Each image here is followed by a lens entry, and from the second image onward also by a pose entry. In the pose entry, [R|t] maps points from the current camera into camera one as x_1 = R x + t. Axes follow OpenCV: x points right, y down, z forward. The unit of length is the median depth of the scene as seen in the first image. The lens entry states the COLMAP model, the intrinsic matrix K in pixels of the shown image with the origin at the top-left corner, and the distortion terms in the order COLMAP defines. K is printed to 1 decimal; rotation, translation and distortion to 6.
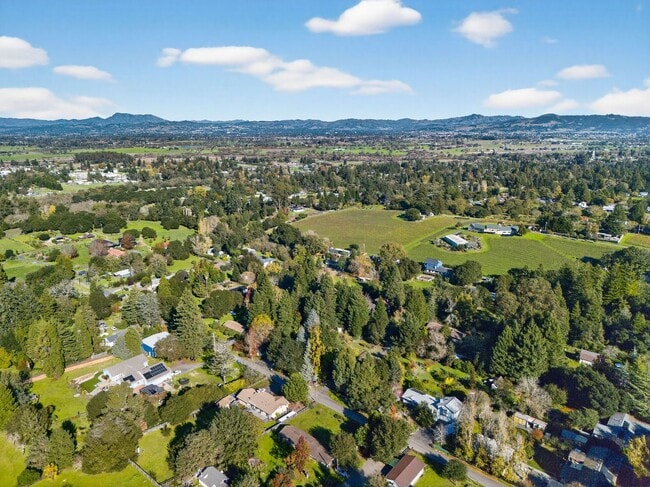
lens RADIAL K [[456.1, 0, 325.0], [0, 456.1, 243.5], [0, 0, 1]] dist [-0.003316, 0.000034]
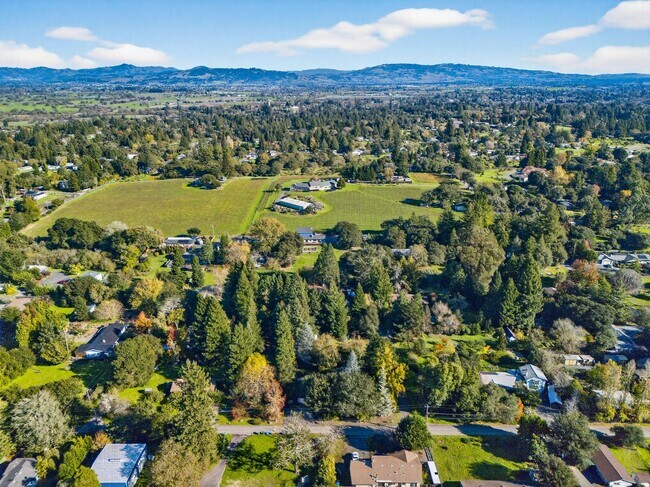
lens RADIAL K [[456.1, 0, 325.0], [0, 456.1, 243.5], [0, 0, 1]] dist [-0.003316, 0.000034]
pose [[0.745229, -0.213995, 0.631537, -0.248941], [0.152070, 0.976689, 0.151502, -0.052755], [-0.649236, -0.016866, 0.760400, 0.224999]]
